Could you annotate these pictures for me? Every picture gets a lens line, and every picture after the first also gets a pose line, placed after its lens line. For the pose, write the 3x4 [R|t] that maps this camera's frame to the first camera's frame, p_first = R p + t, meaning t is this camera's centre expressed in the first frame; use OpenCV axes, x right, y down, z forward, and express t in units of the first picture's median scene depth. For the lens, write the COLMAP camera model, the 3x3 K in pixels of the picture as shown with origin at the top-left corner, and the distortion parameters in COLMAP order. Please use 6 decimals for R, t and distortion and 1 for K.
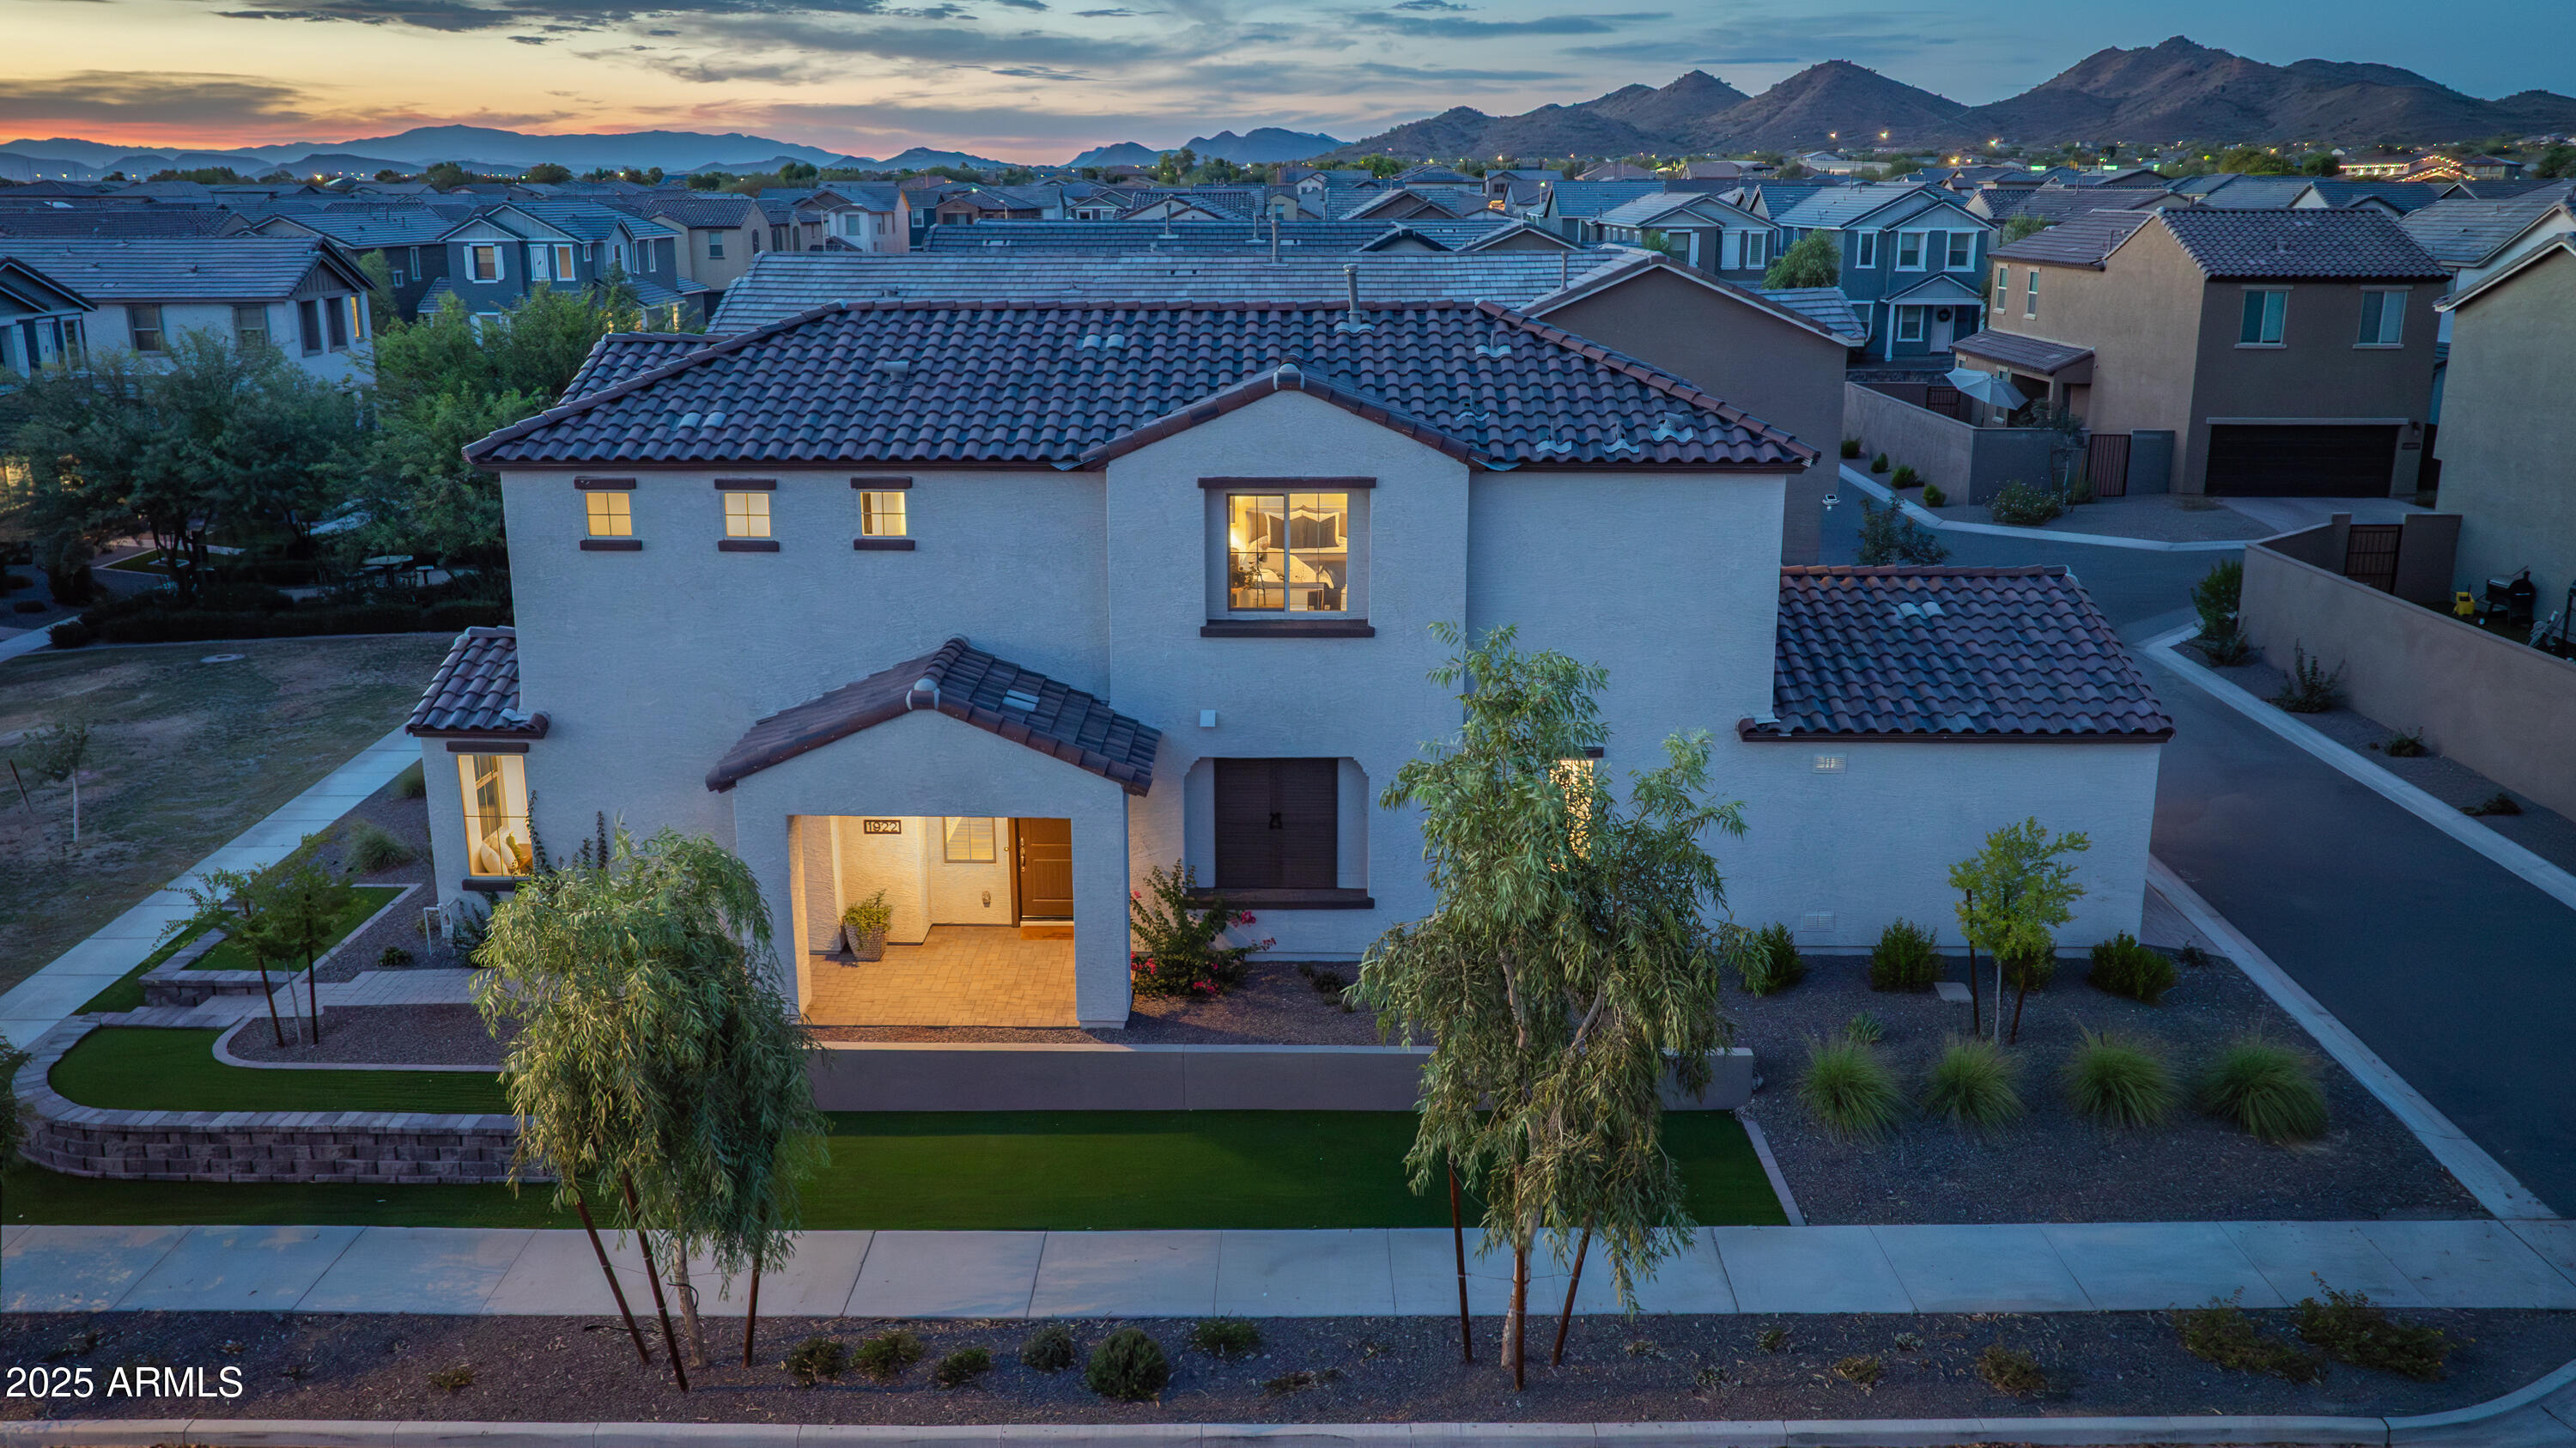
lens RADIAL K [[1974.7, 0, 1263.9], [0, 1974.7, 722.9], [0, 0, 1]] dist [-0.019625, -0.000224]
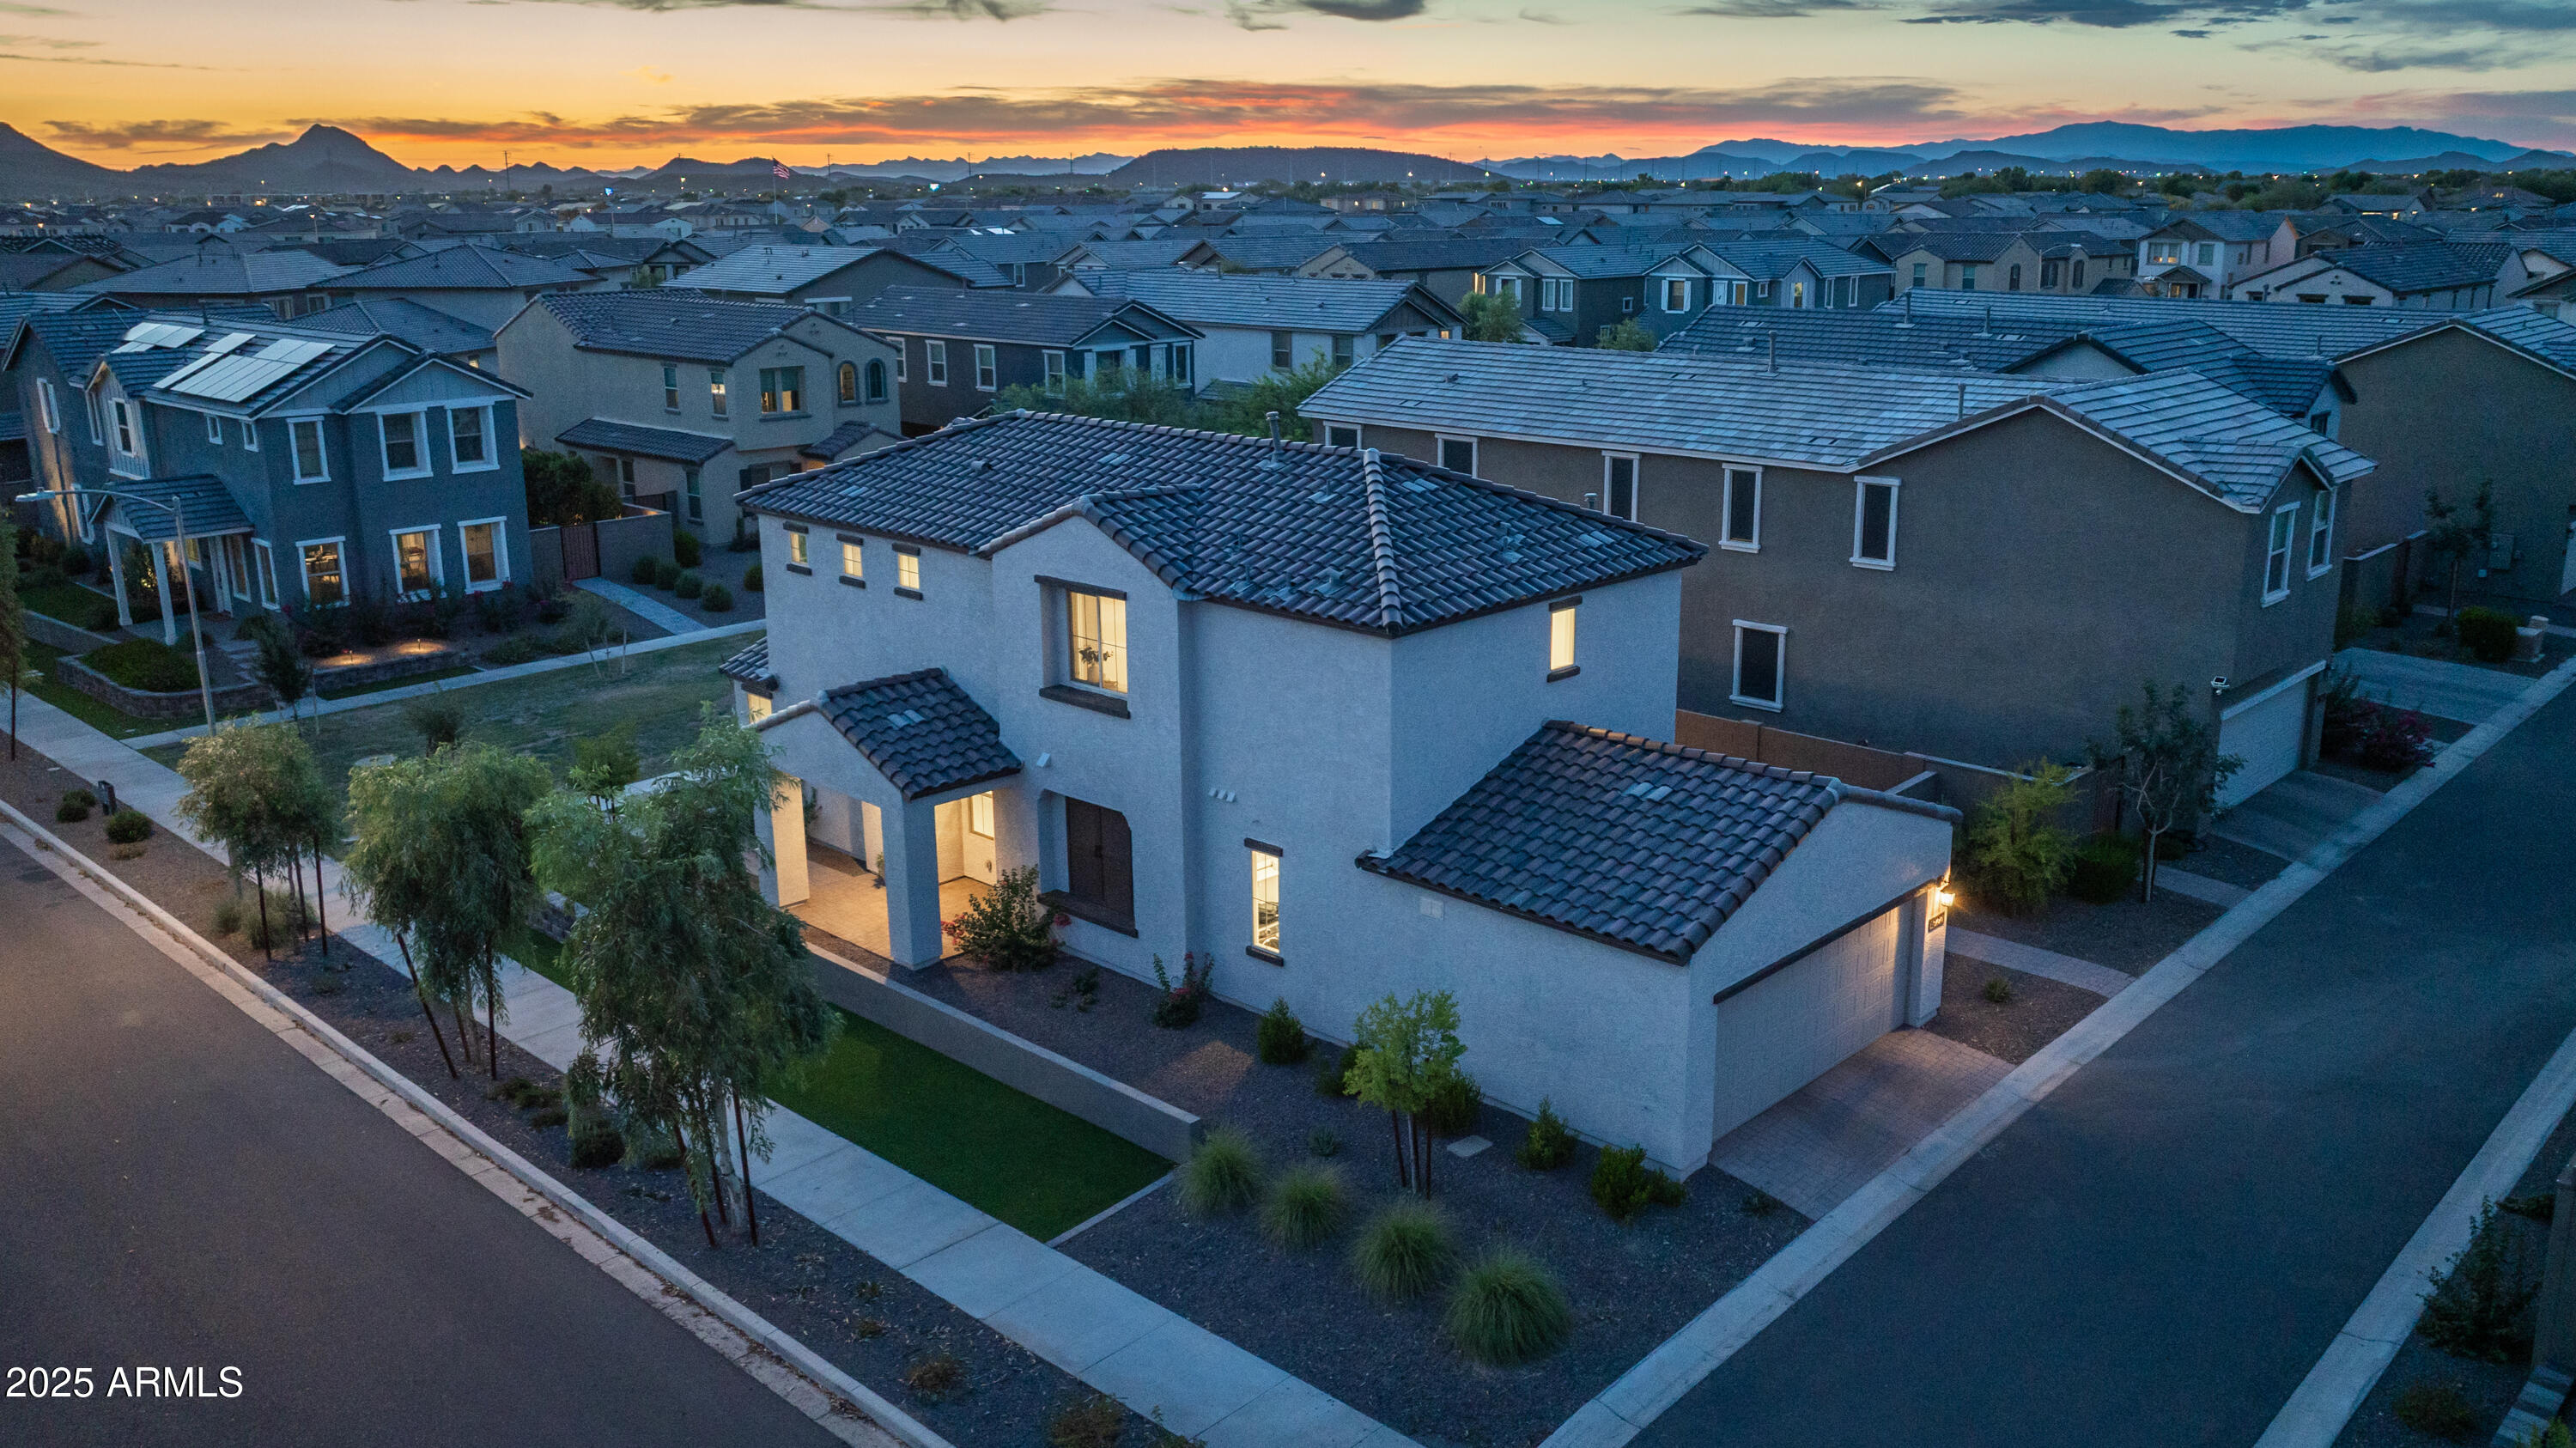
lens RADIAL K [[1986.9, 0, 1340.6], [0, 1986.9, 691.4], [0, 0, 1]] dist [-0.015350, -0.003360]
pose [[0.746878, 0.162728, -0.644742, 0.948298], [-0.172328, 0.983836, 0.048686, -0.142999], [0.642243, 0.074745, 0.762848, 0.130108]]
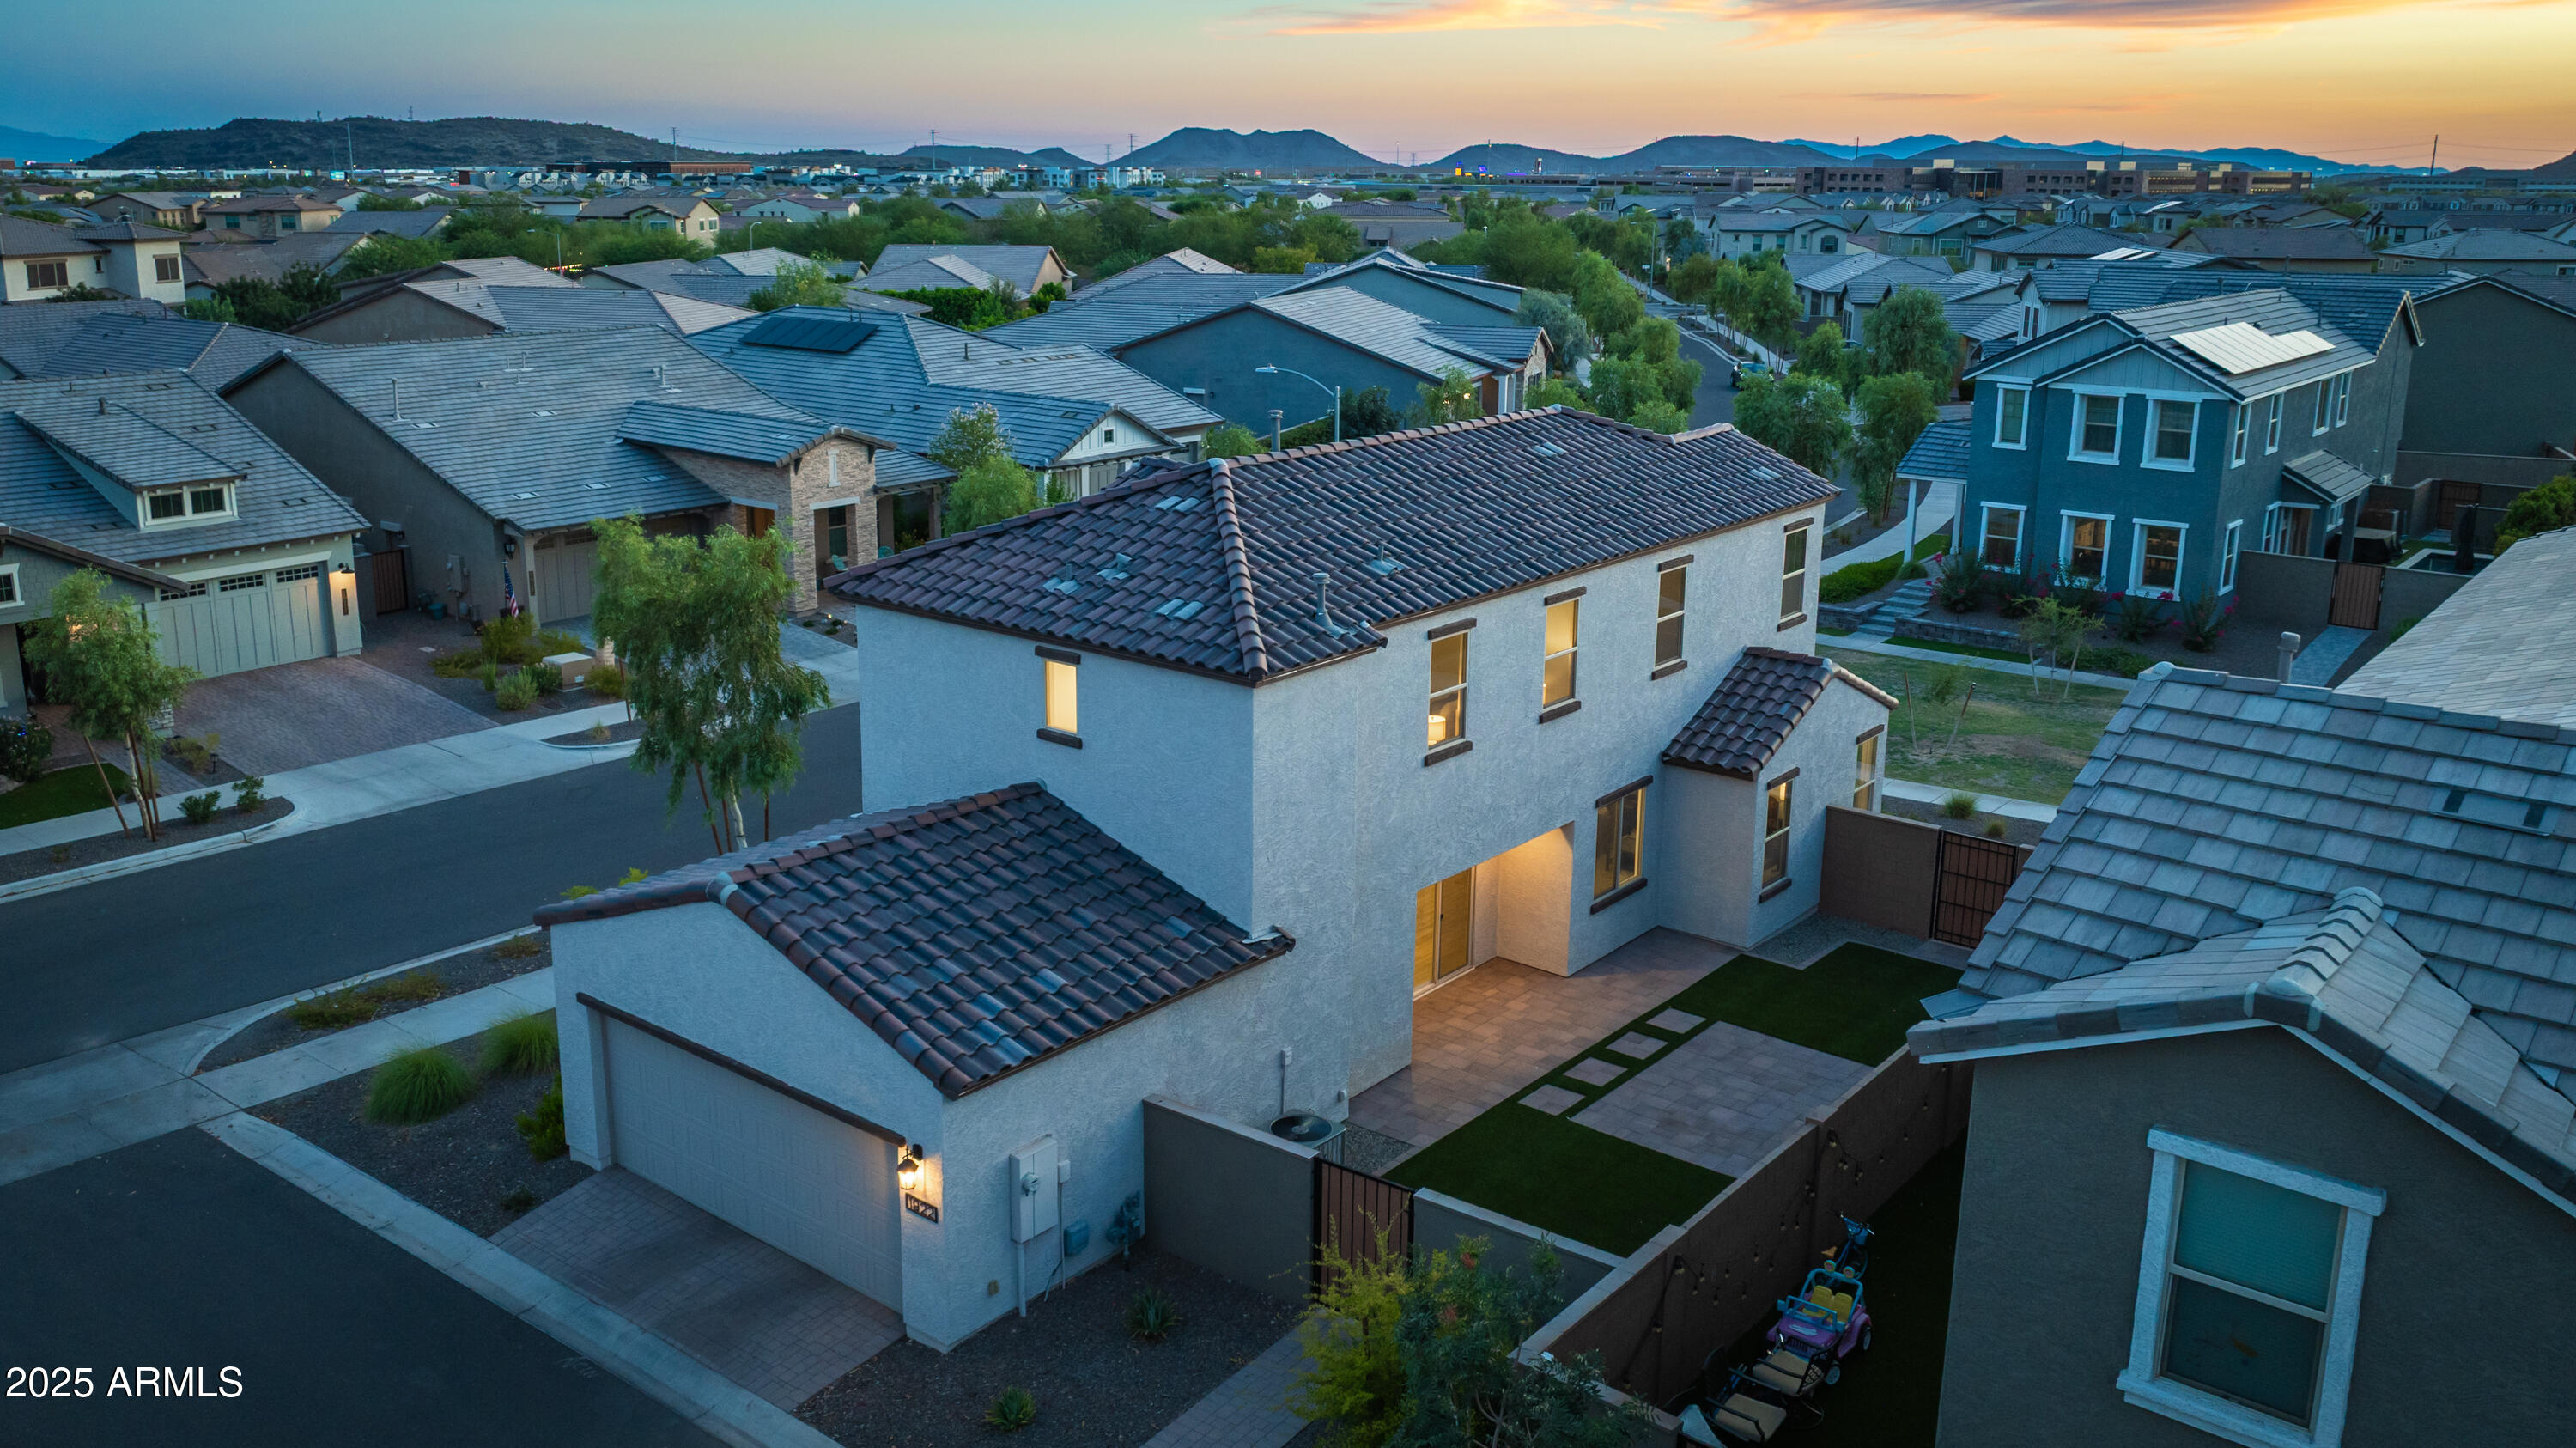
lens RADIAL K [[2041.1, 0, 1302.6], [0, 2041.1, 680.0], [0, 0, 1]] dist [-0.016621, -0.001068]
pose [[-0.608210, 0.191182, -0.770409, 0.987840], [-0.215208, 0.894494, 0.391874, -0.574782], [0.764046, 0.404140, -0.502896, 1.731899]]
